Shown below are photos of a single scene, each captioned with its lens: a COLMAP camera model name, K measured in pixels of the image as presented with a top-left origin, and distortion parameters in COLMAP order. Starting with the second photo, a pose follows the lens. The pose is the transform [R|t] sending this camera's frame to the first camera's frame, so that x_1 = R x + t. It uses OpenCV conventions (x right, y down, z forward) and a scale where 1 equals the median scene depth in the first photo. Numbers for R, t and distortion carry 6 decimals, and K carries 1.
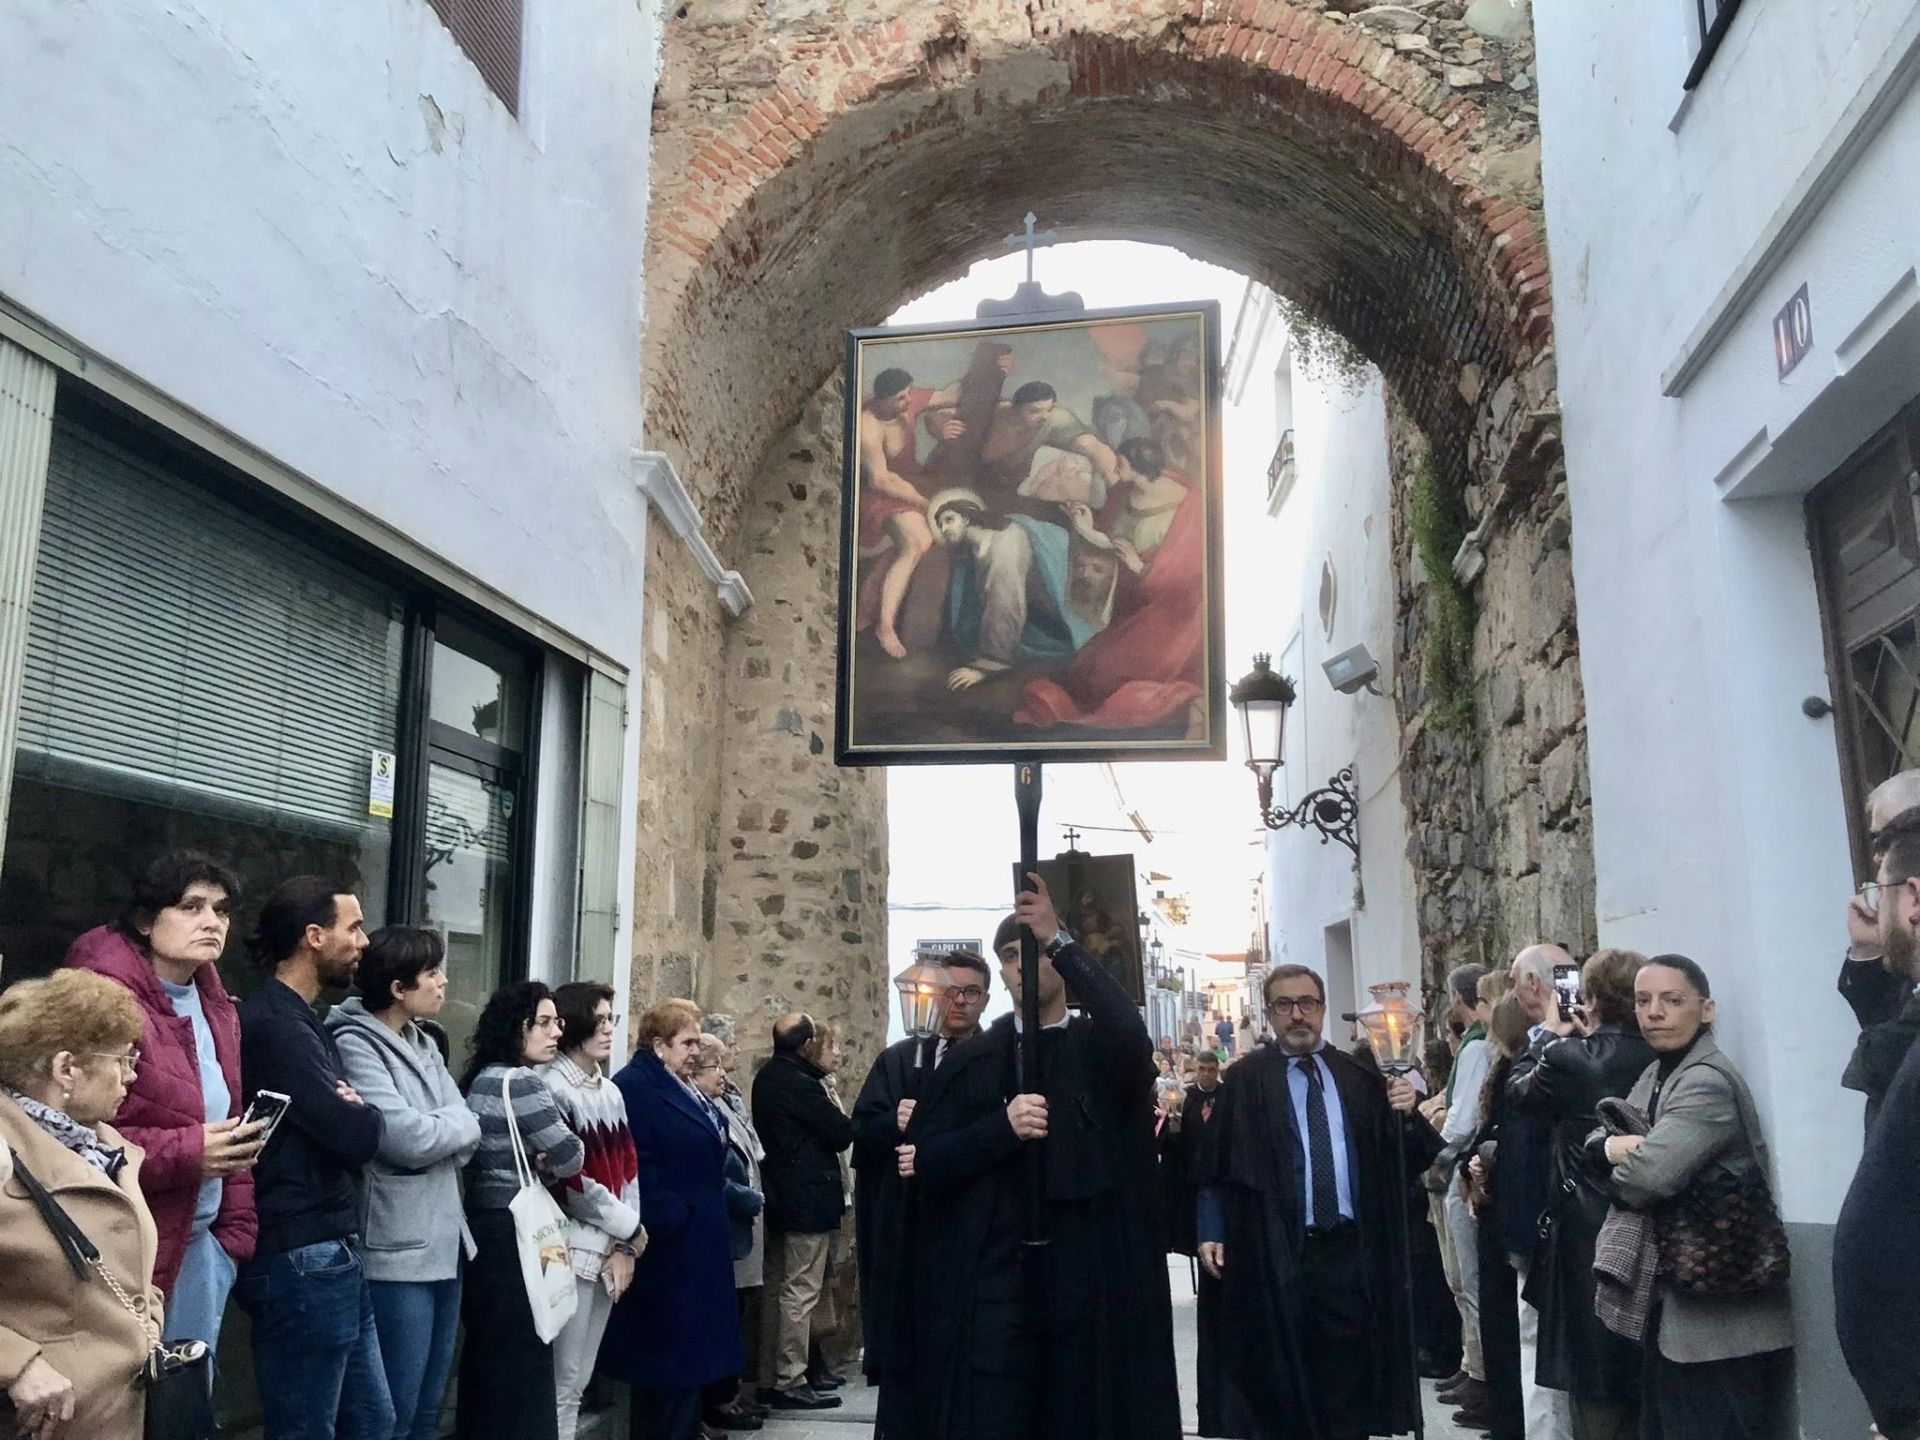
lens RADIAL K [[1532.9, 0, 934.0], [0, 1532.9, 704.8], [0, 0, 1]] dist [0.014293, -0.009576]
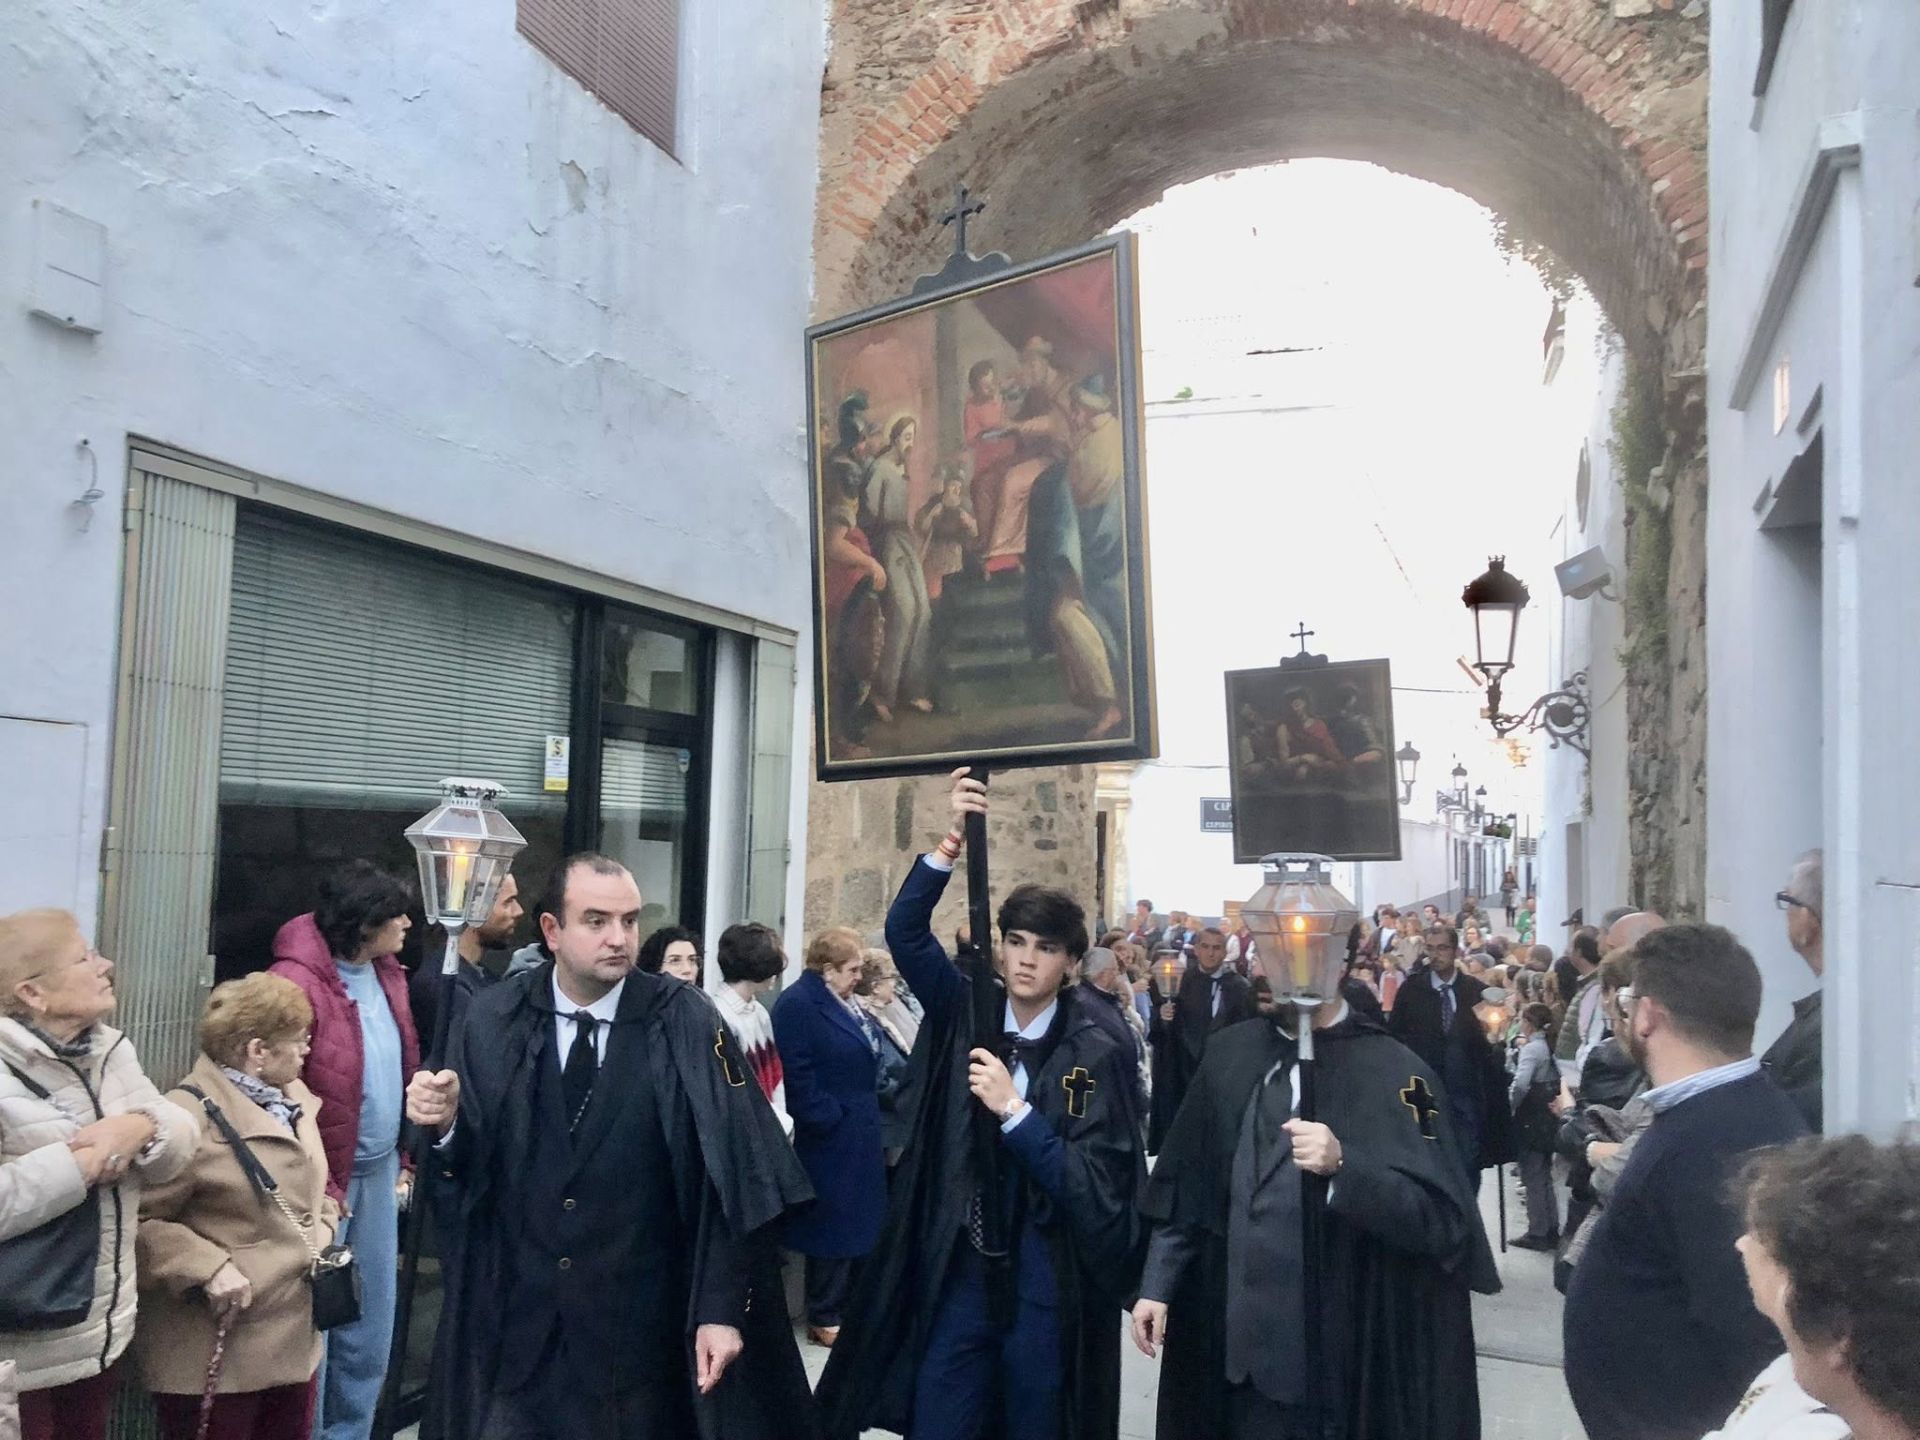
lens RADIAL K [[1532.9, 0, 942.0], [0, 1532.9, 713.9], [0, 0, 1]] dist [0.014293, -0.009576]
pose [[0.978182, 0.013745, -0.207295, 0.126382], [0.010697, 0.993154, 0.116325, -0.085664], [0.207475, -0.116005, 0.971338, -0.063251]]
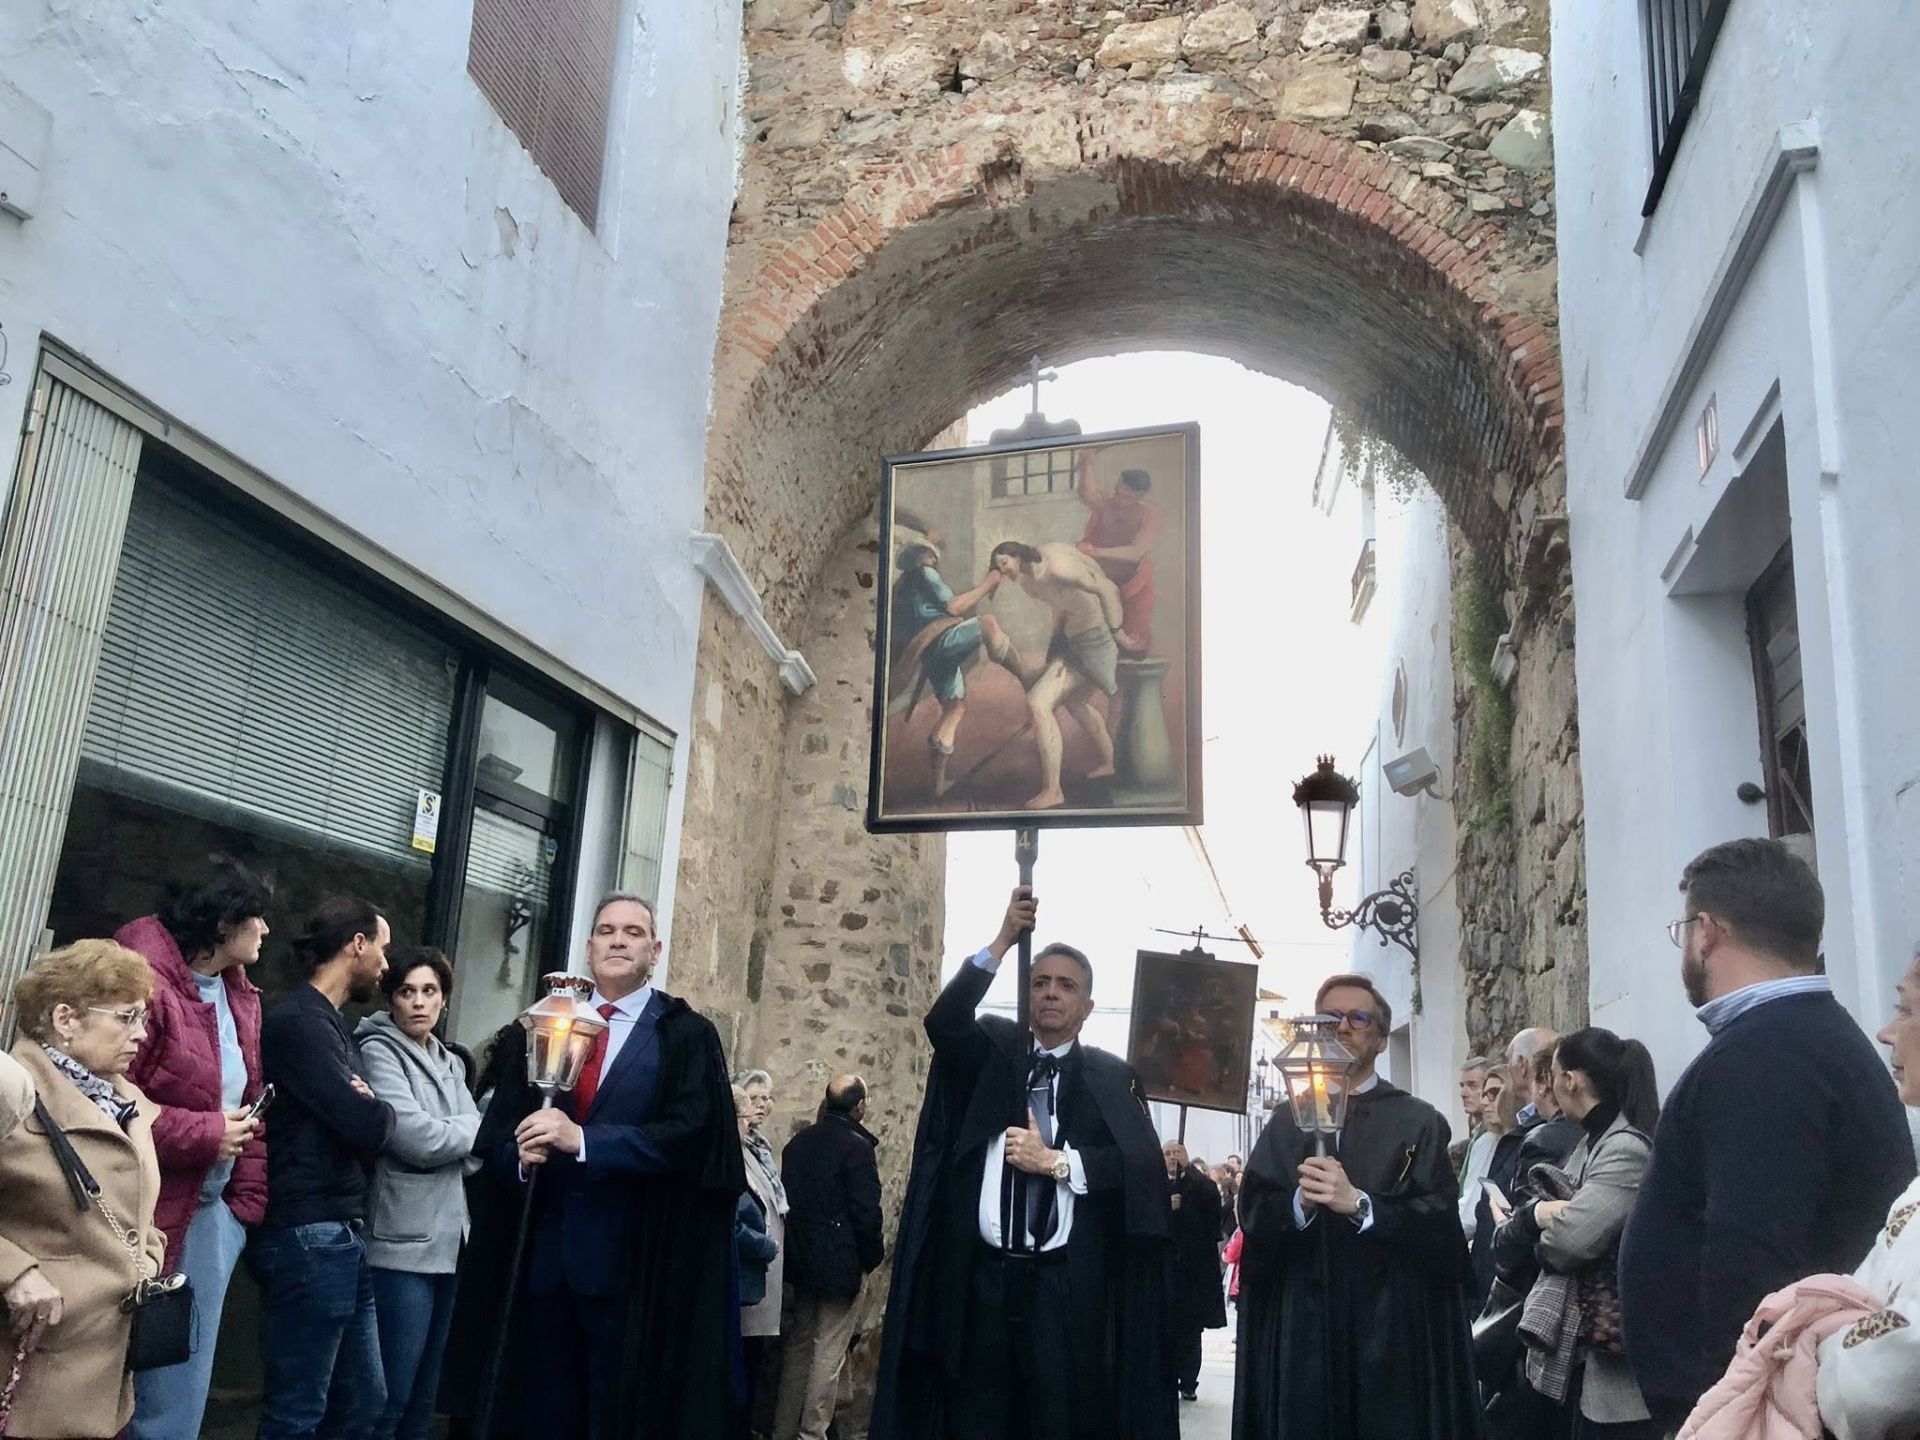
lens RADIAL K [[1532.9, 0, 949.5], [0, 1532.9, 710.1], [0, 0, 1]] dist [0.014293, -0.009576]
pose [[0.997001, 0.034264, -0.069395, 0.060371], [-0.038696, 0.997227, -0.063562, 0.019666], [0.067025, 0.066056, 0.995562, -0.050088]]
